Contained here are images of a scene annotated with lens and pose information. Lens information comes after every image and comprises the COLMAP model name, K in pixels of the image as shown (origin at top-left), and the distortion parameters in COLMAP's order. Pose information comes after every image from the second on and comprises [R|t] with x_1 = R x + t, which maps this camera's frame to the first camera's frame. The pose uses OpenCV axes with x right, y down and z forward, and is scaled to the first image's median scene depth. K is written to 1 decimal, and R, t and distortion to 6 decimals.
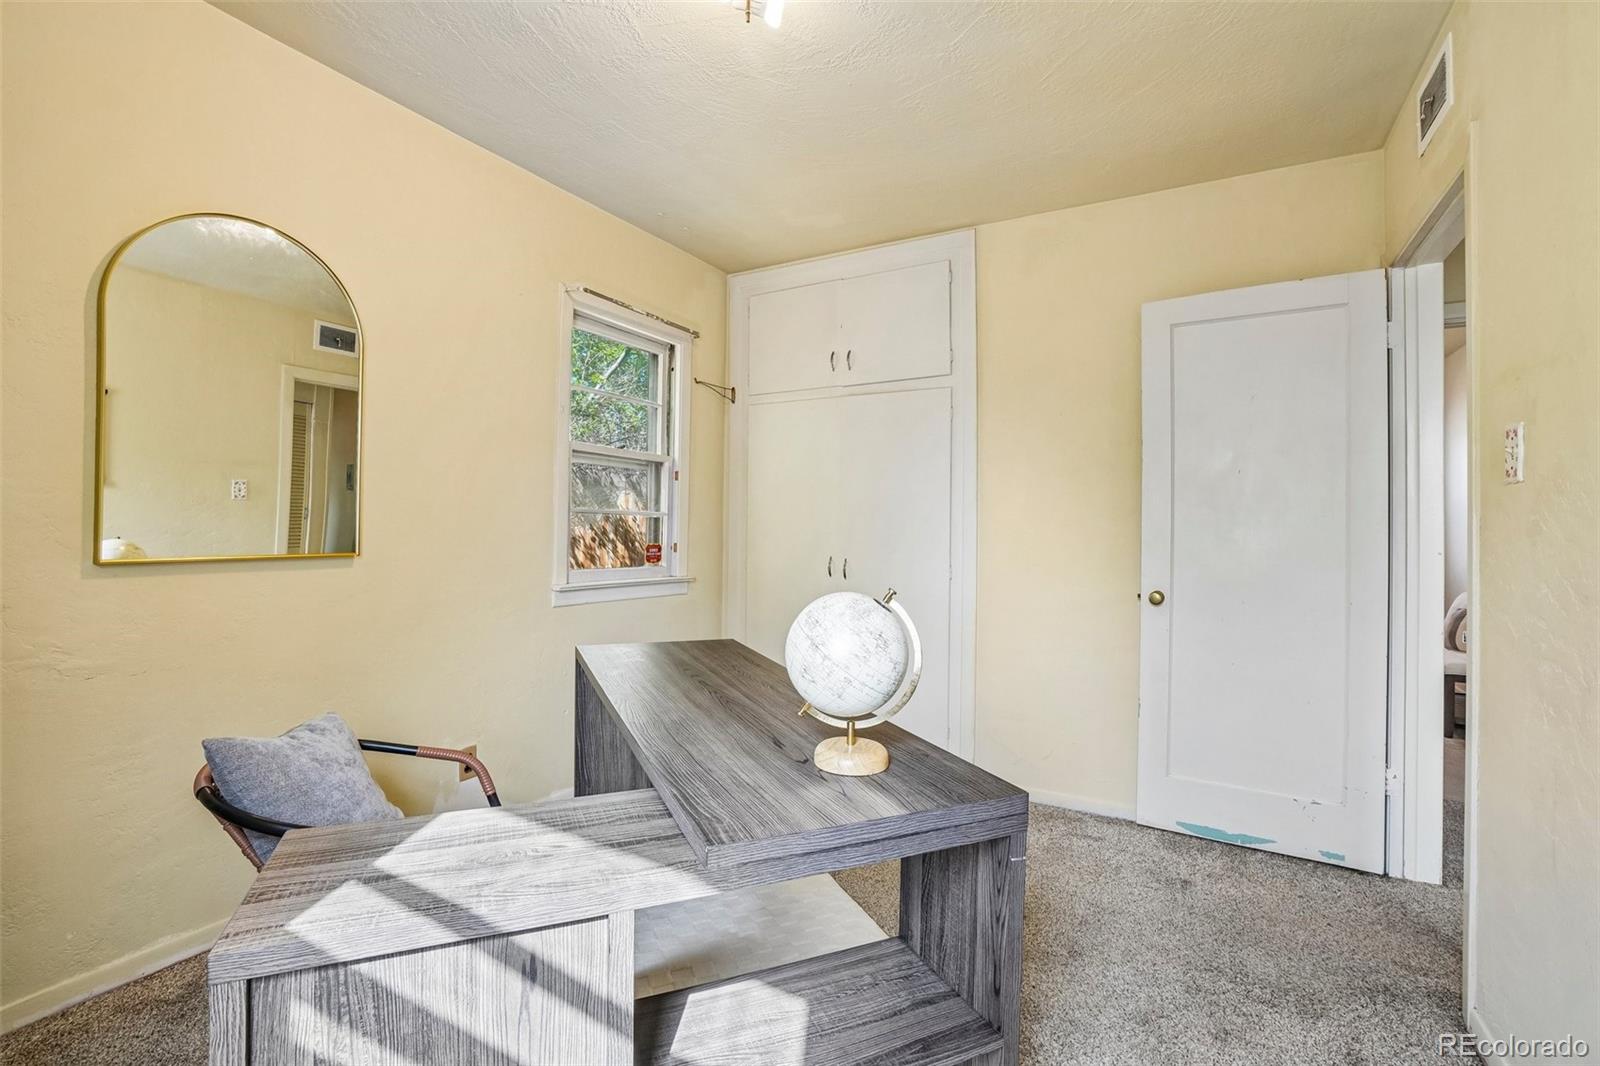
lens RADIAL K [[724.5, 0, 787.9], [0, 724.5, 518.9], [0, 0, 1]] dist [-0.067276, 0.023758]
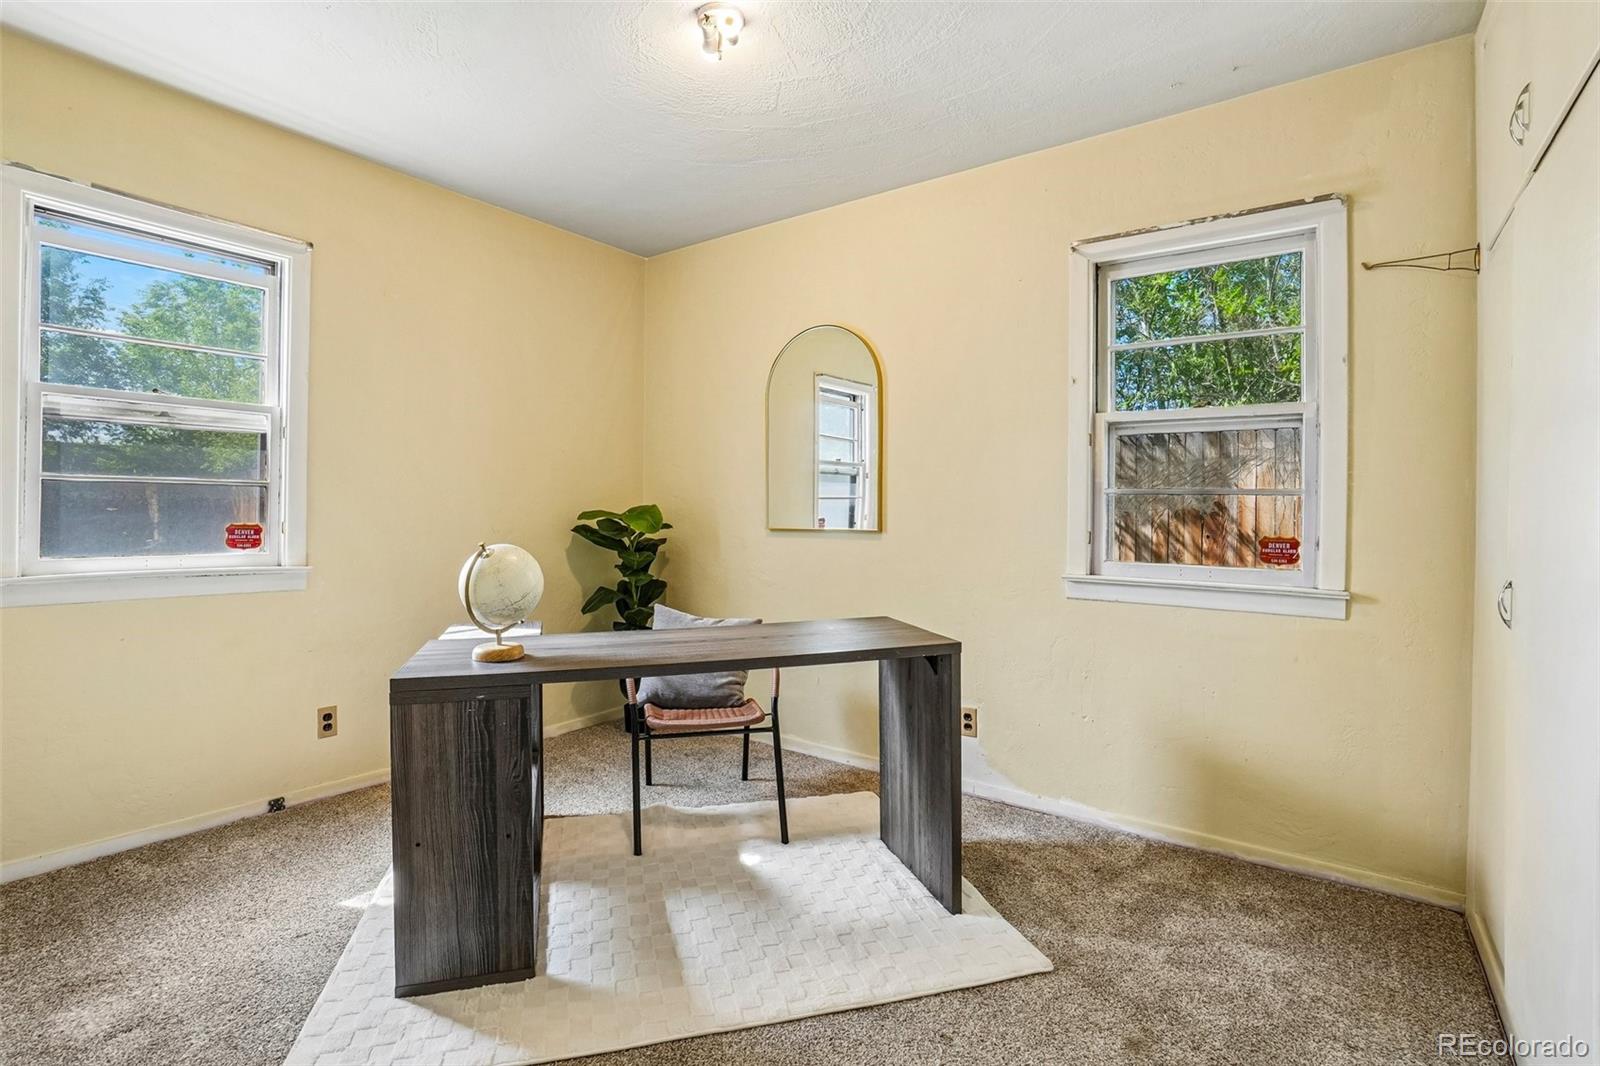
lens RADIAL K [[724.5, 0, 787.9], [0, 724.5, 518.9], [0, 0, 1]] dist [-0.067276, 0.023758]
pose [[-0.128739, -0.004606, -0.991668, 0.568772], [0.002723, 0.999984, -0.004999, 0.021706], [0.991675, -0.003344, -0.128724, 0.678303]]
